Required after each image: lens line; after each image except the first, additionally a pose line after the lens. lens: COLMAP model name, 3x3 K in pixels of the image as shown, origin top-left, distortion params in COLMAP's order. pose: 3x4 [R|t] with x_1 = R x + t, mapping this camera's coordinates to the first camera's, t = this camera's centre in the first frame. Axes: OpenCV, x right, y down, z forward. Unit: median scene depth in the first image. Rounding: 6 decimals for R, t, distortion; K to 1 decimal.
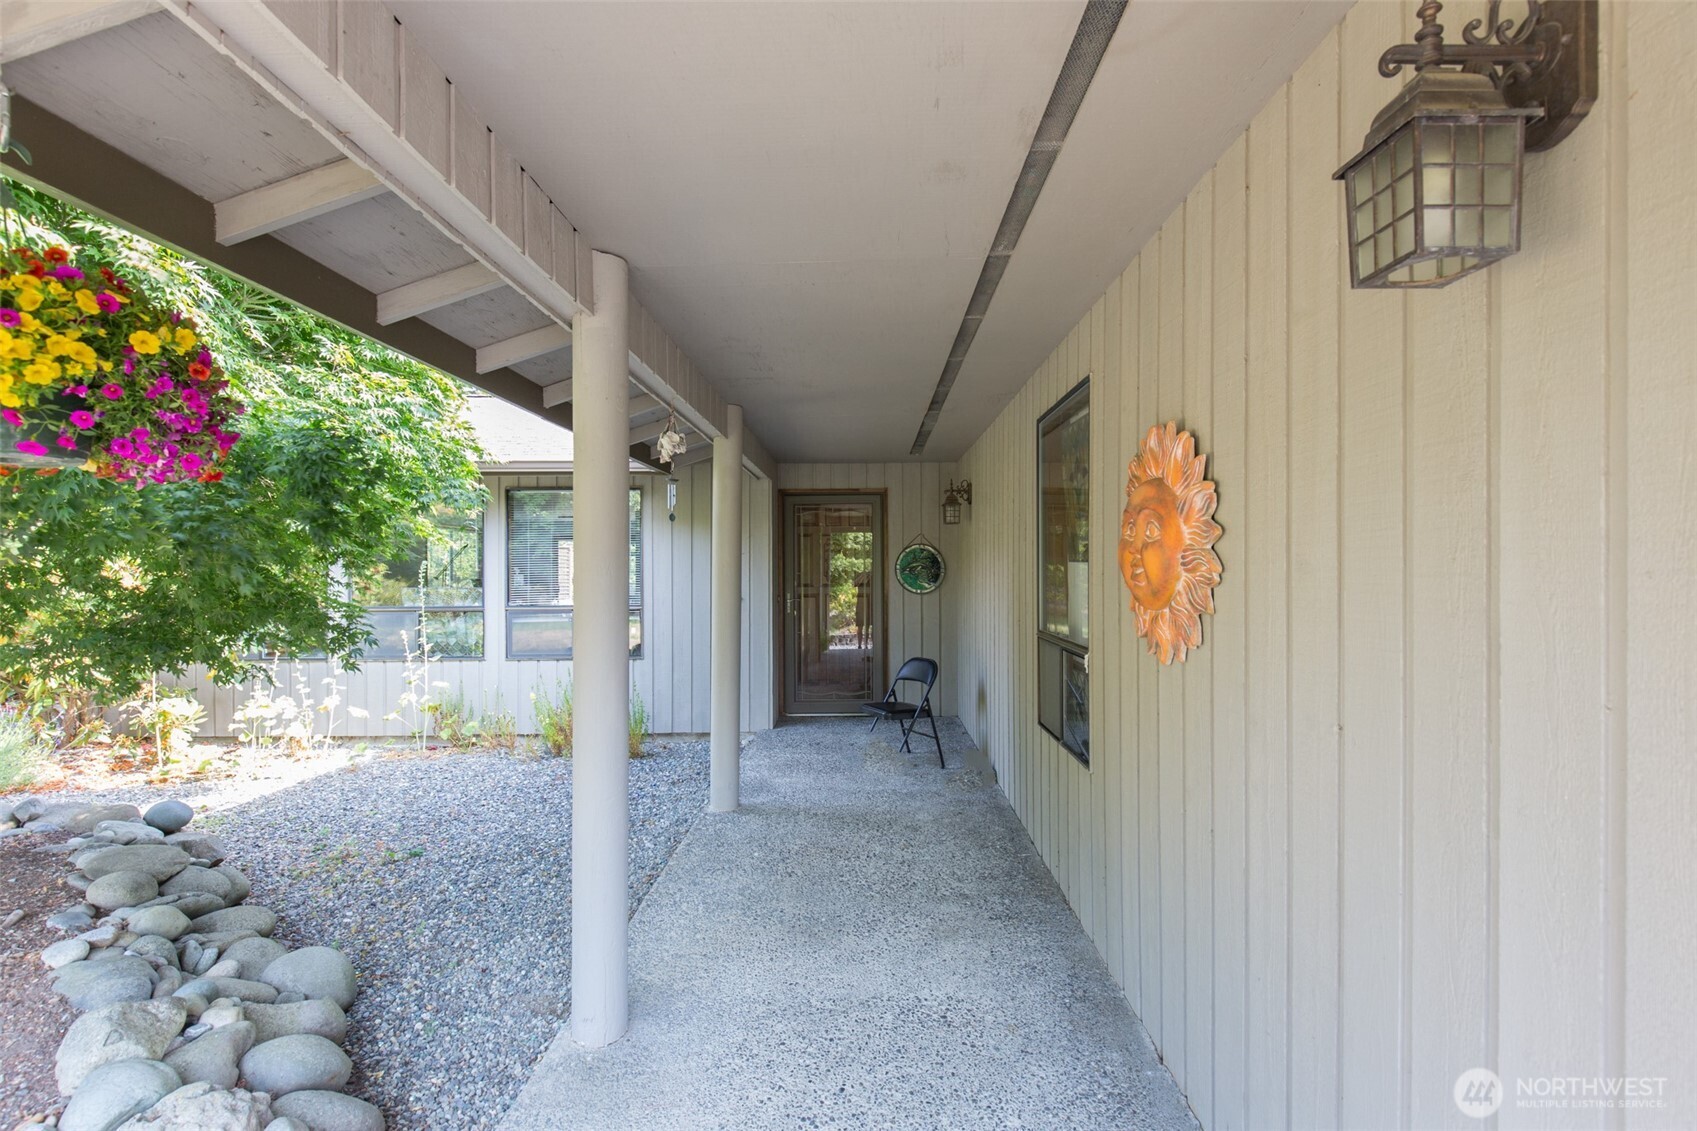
lens RADIAL K [[747.3, 0, 885.0], [0, 747.3, 599.7], [0, 0, 1]] dist [0.001075, -0.006344]
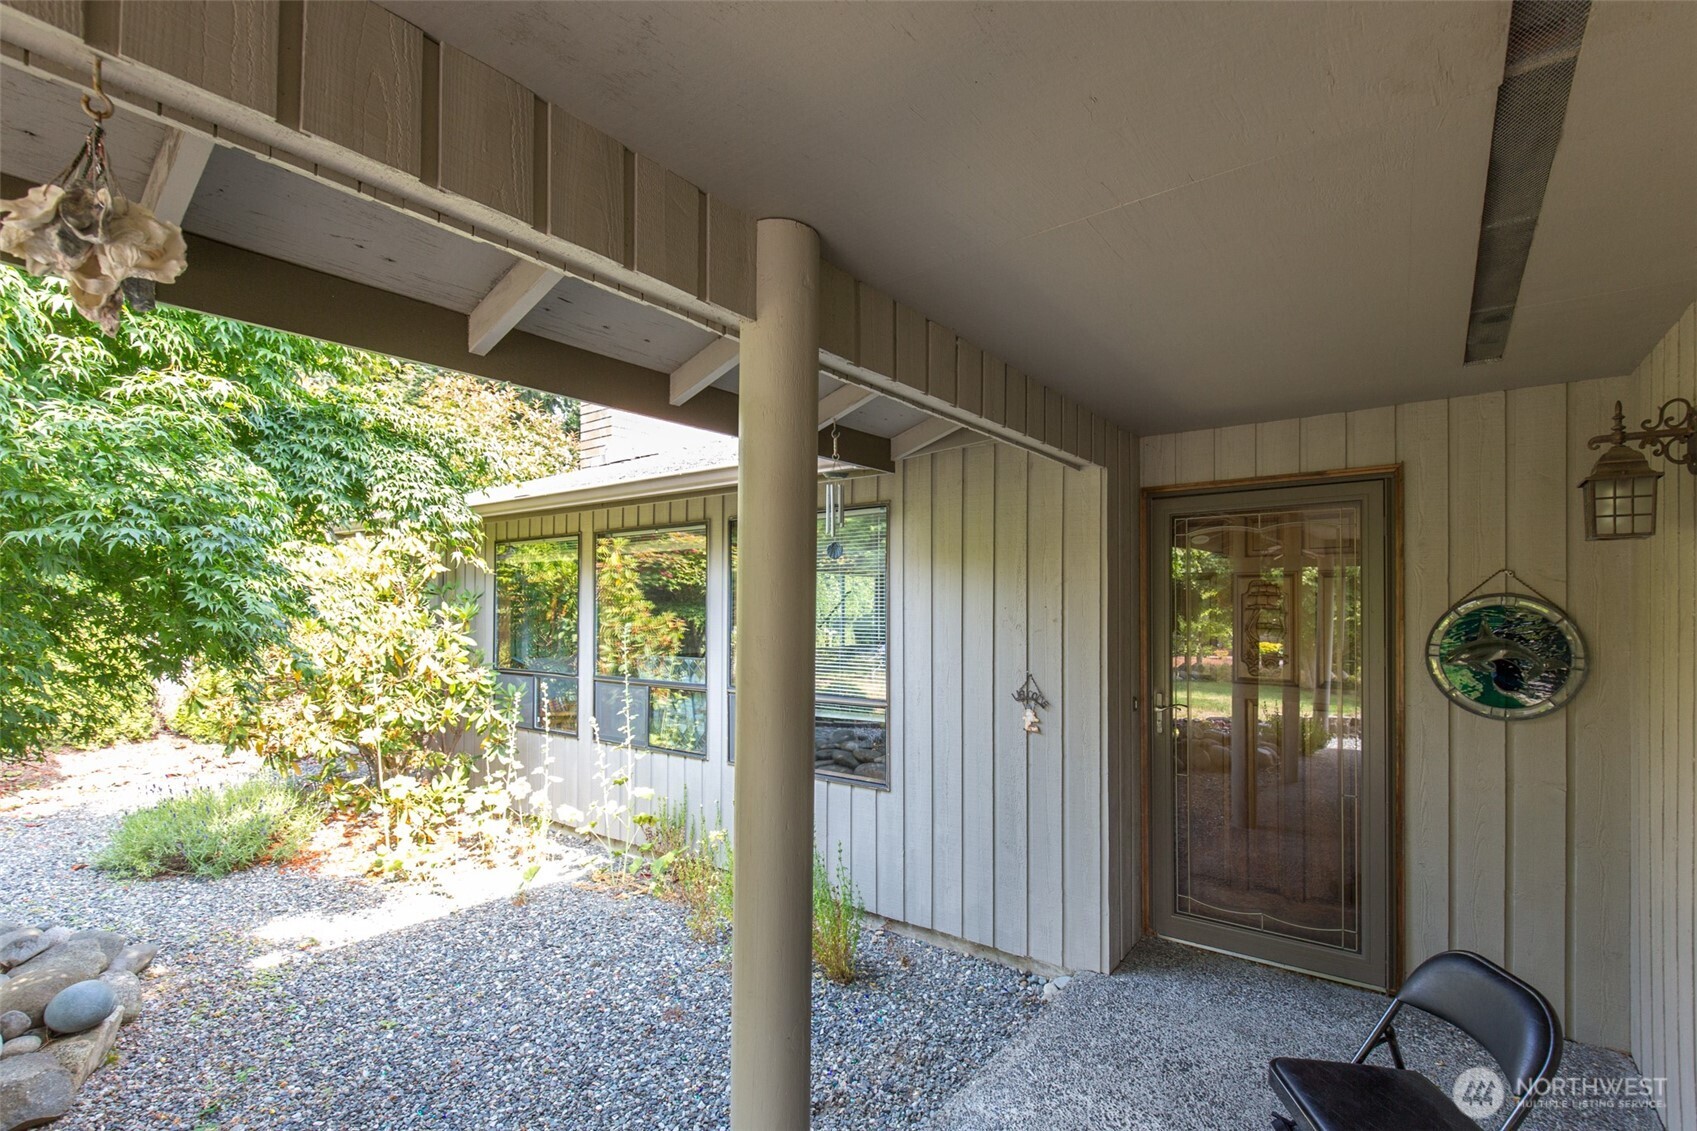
lens RADIAL K [[786.5, 0, 849.2], [0, 786.5, 604.7], [0, 0, 1]] dist [-0.000311, -0.000056]
pose [[0.785305, 0.004400, -0.619093, 0.033724], [-0.029798, 0.999084, -0.030697, -0.046415], [0.618391, 0.042554, 0.784717, 0.467057]]
